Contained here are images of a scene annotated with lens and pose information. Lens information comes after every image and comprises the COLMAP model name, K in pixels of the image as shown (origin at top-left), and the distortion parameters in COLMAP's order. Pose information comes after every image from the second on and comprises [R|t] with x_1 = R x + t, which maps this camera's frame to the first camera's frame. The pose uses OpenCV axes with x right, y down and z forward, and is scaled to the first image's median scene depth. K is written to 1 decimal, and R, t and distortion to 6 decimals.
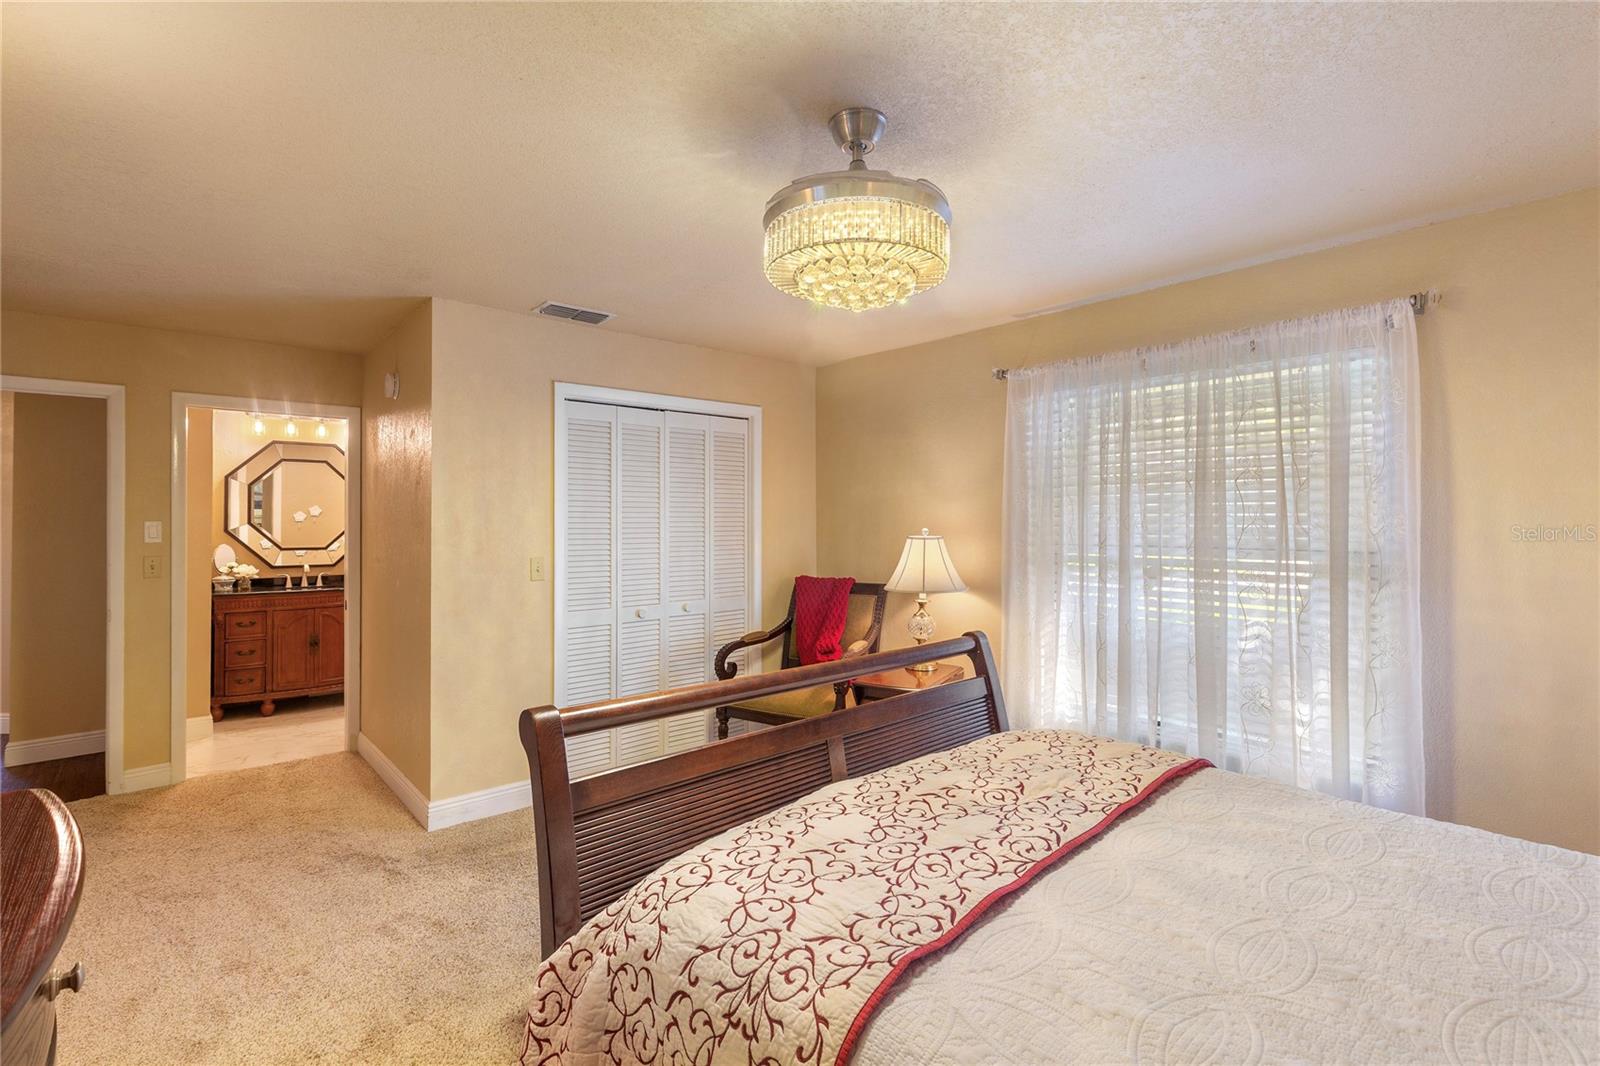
lens RADIAL K [[730.3, 0, 789.7], [0, 730.3, 523.9], [0, 0, 1]] dist [0.009480, 0.000890]
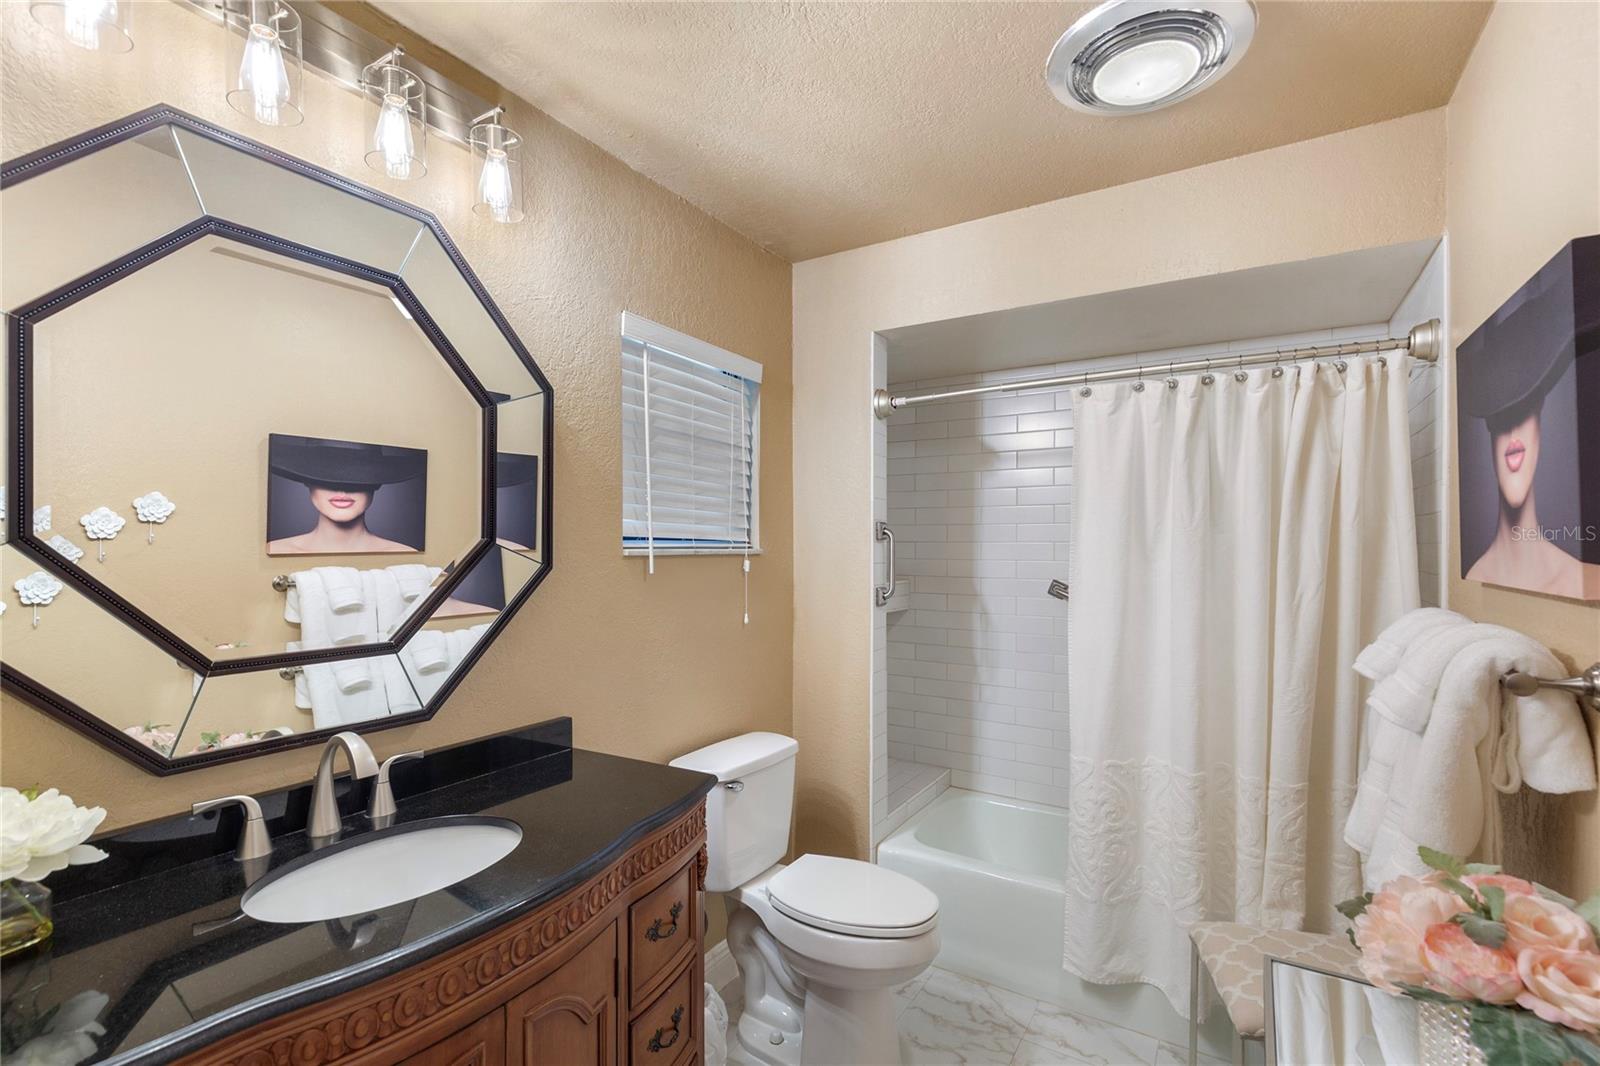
lens RADIAL K [[730.3, 0, 803.7], [0, 730.3, 539.1], [0, 0, 1]] dist [0.009480, 0.000890]
pose [[0.956493, -0.004094, 0.291726, -0.590498], [0.004607, 0.999989, -0.001072, -0.001330], [-0.291718, 0.002369, 0.956501, 0.750490]]
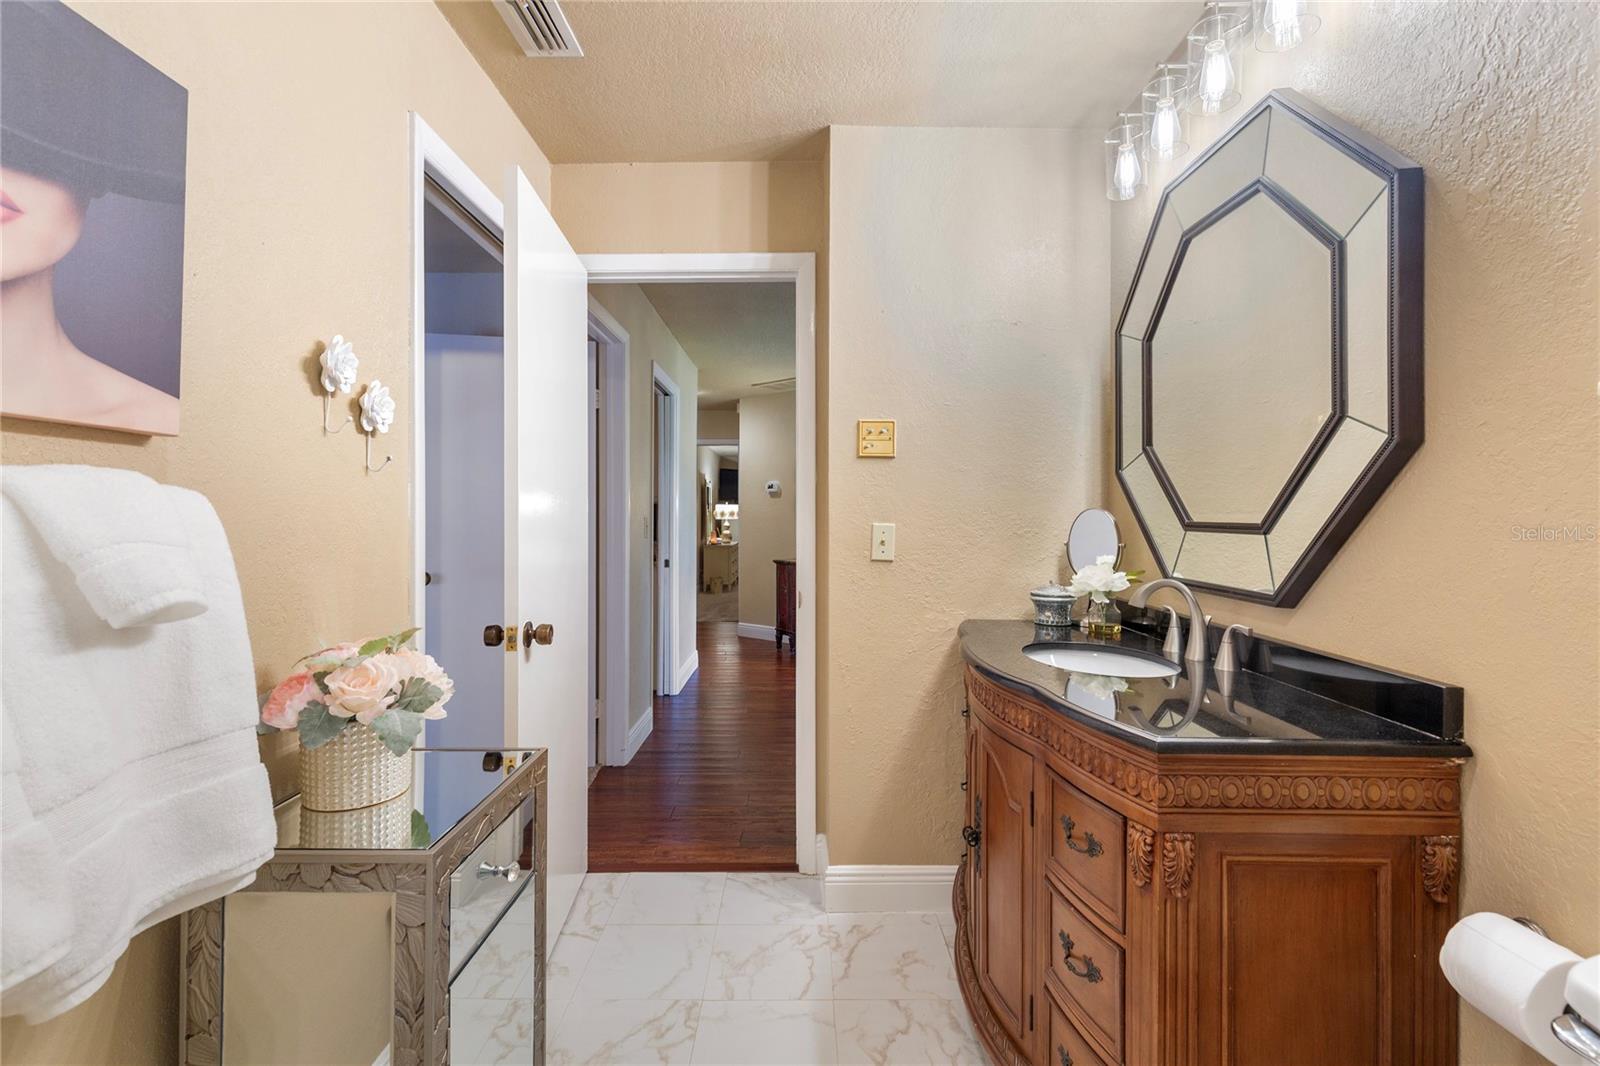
lens RADIAL K [[730.3, 0, 799.5], [0, 730.3, 521.9], [0, 0, 1]] dist [0.009480, 0.000890]
pose [[-0.678609, -0.001647, -0.734498, -0.357898], [-0.005541, 0.999981, 0.002876, 0.031154], [0.734479, 0.006022, -0.678605, 1.073086]]
